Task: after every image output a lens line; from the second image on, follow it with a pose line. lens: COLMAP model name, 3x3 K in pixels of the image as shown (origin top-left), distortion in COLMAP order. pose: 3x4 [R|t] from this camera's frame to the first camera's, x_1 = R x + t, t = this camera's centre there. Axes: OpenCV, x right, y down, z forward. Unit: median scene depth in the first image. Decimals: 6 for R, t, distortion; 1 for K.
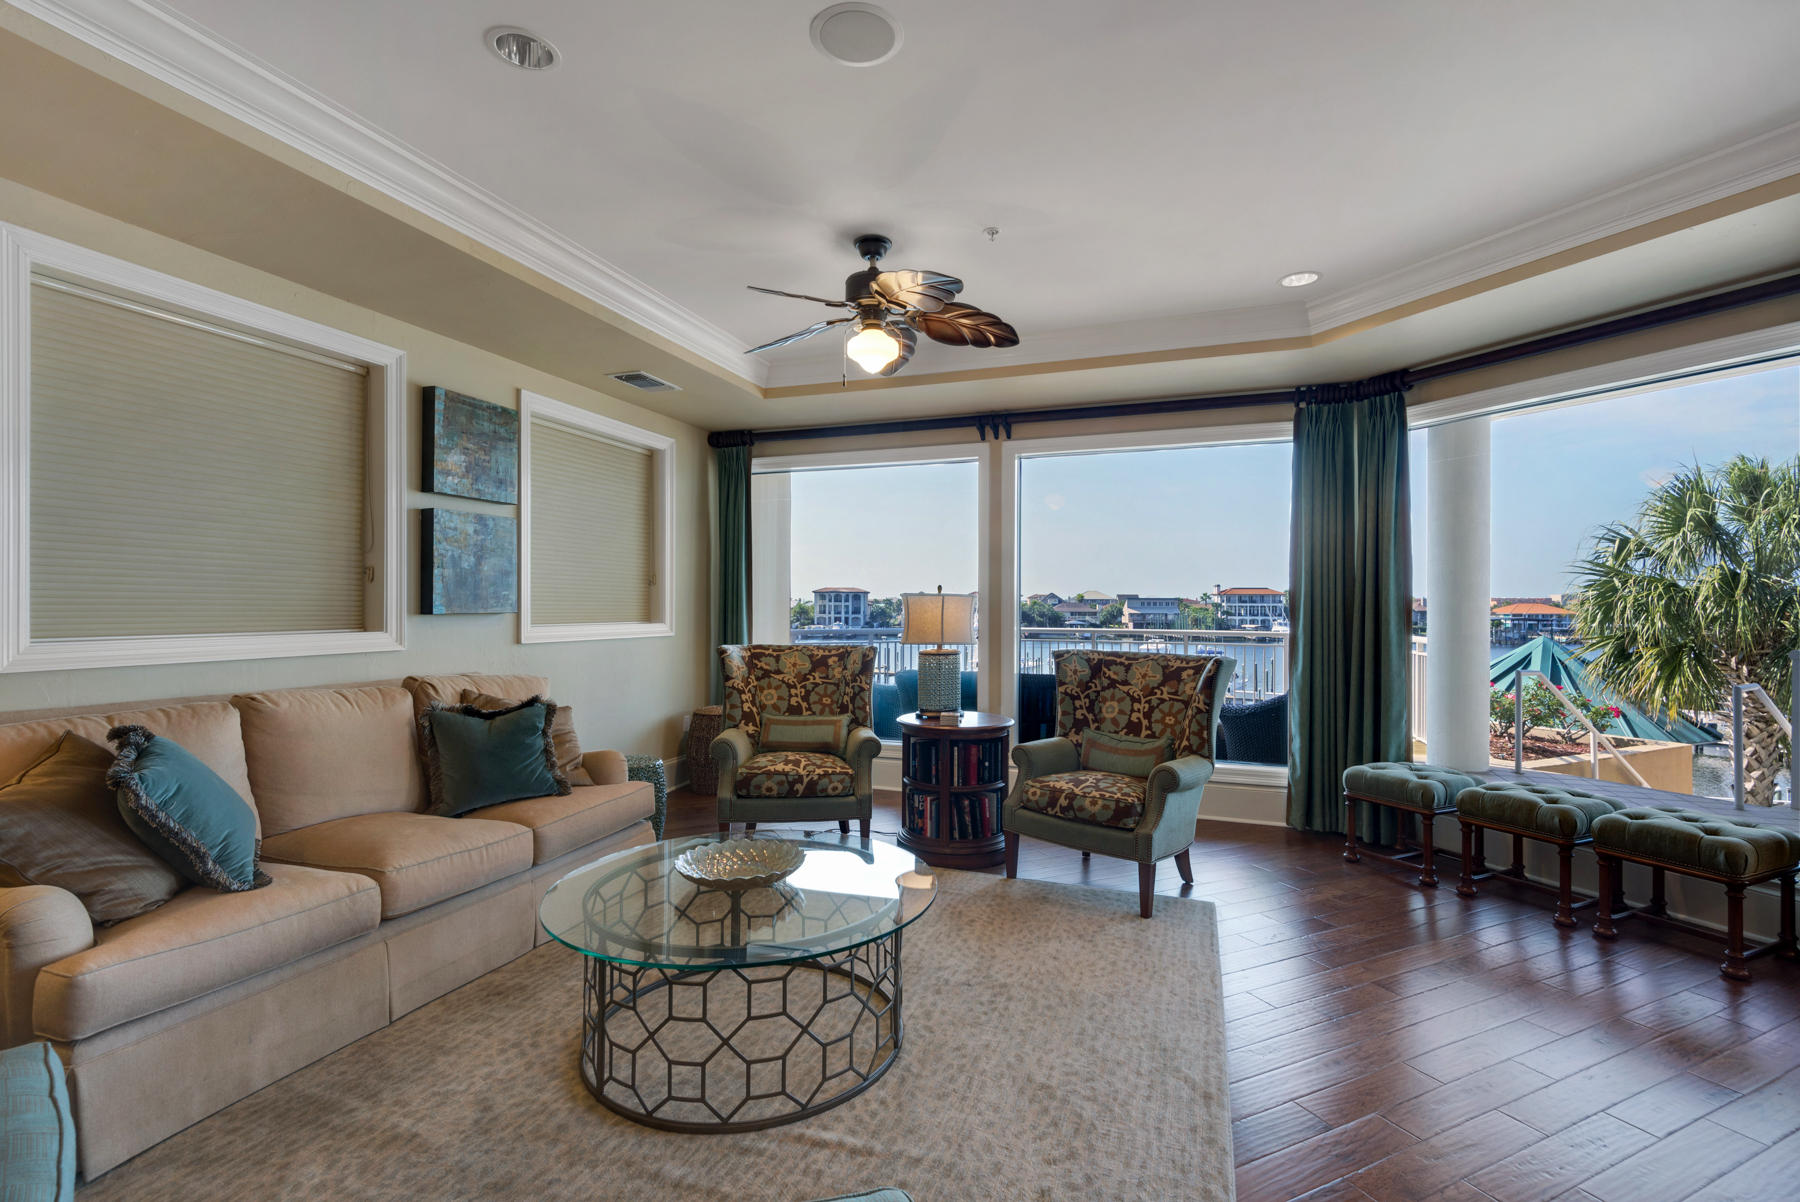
lens RADIAL K [[813.4, 0, 905.4], [0, 813.4, 611.2], [0, 0, 1]] dist [0.015875, -0.003951]
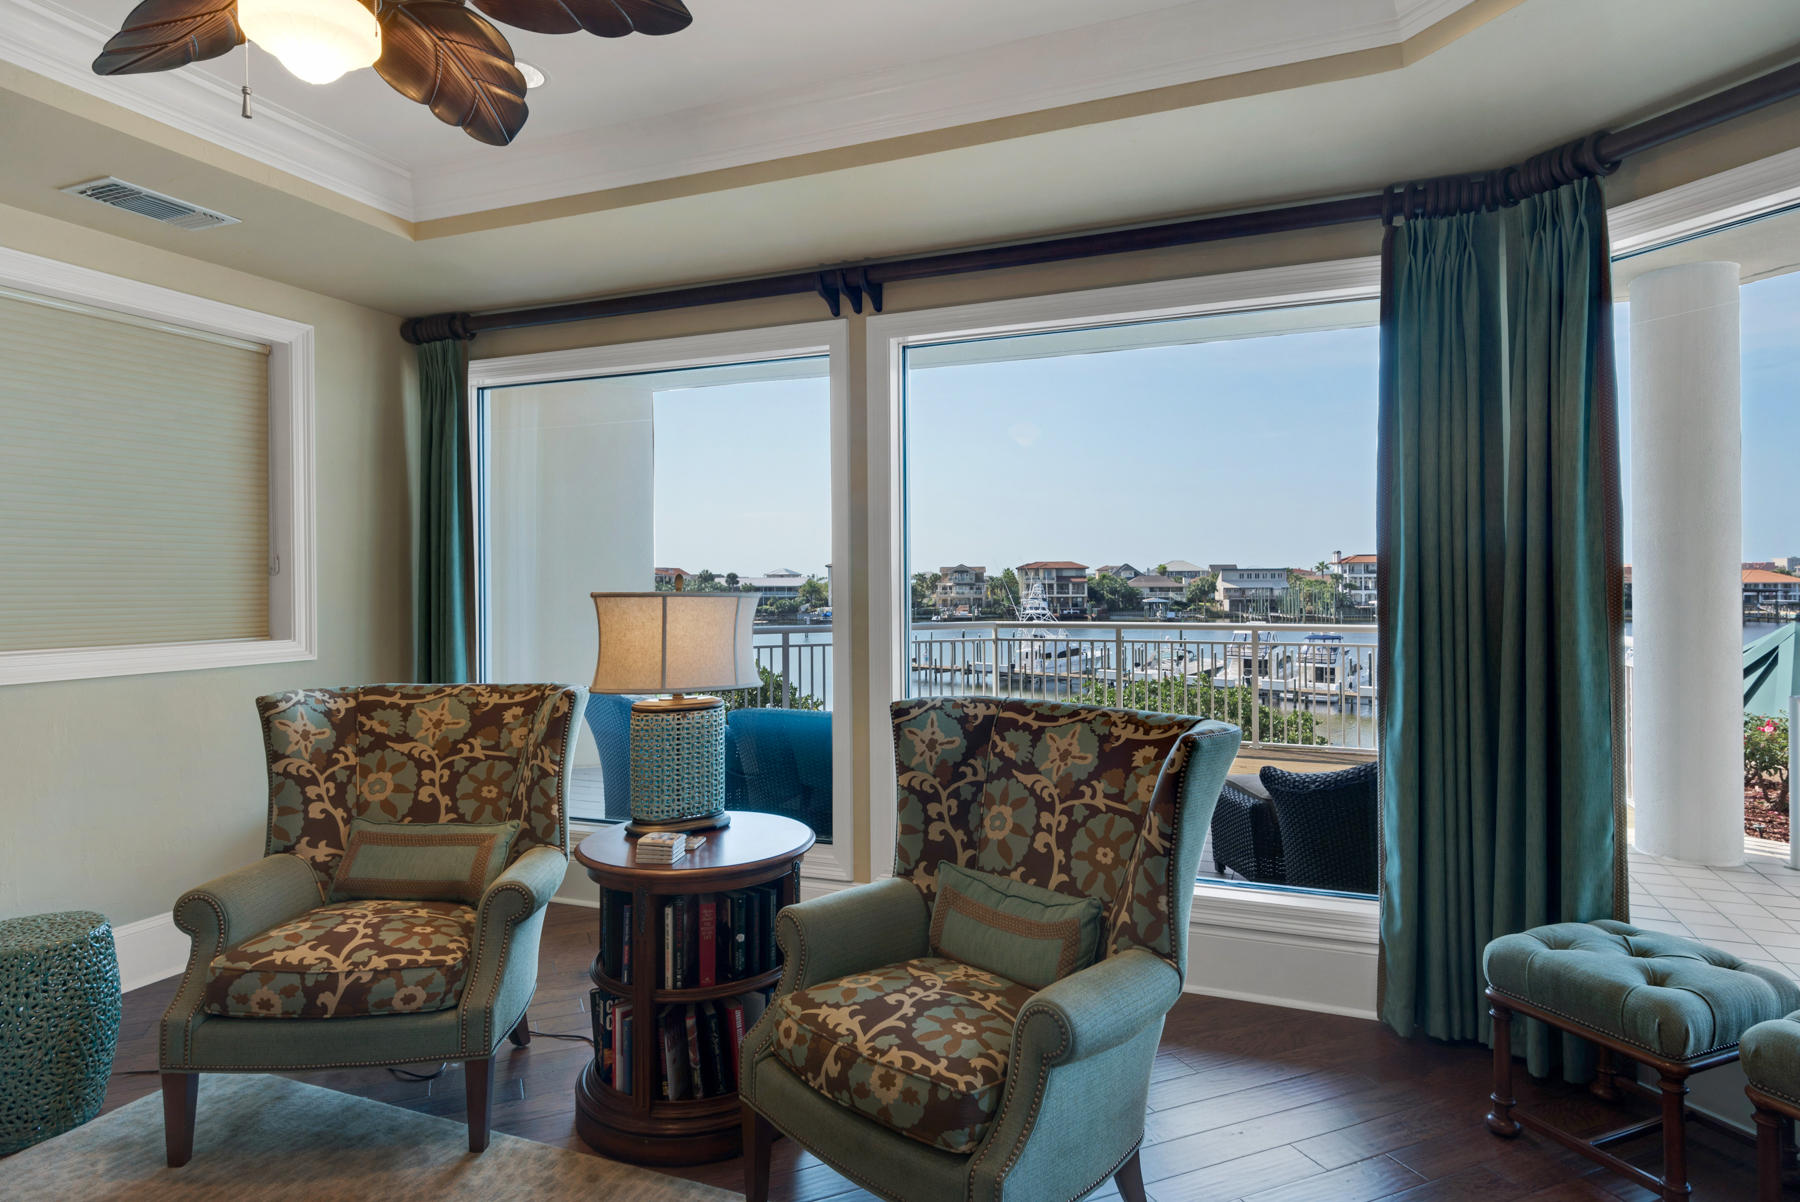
lens RADIAL K [[993.2, 0, 896.1], [0, 993.2, 587.4], [0, 0, 1]] dist [0.016730, -0.003286]
pose [[0.998613, -0.011115, -0.051473, 0.210251], [0.011060, 0.999938, -0.001352, -0.021079], [0.051485, 0.000781, 0.998673, 0.370394]]
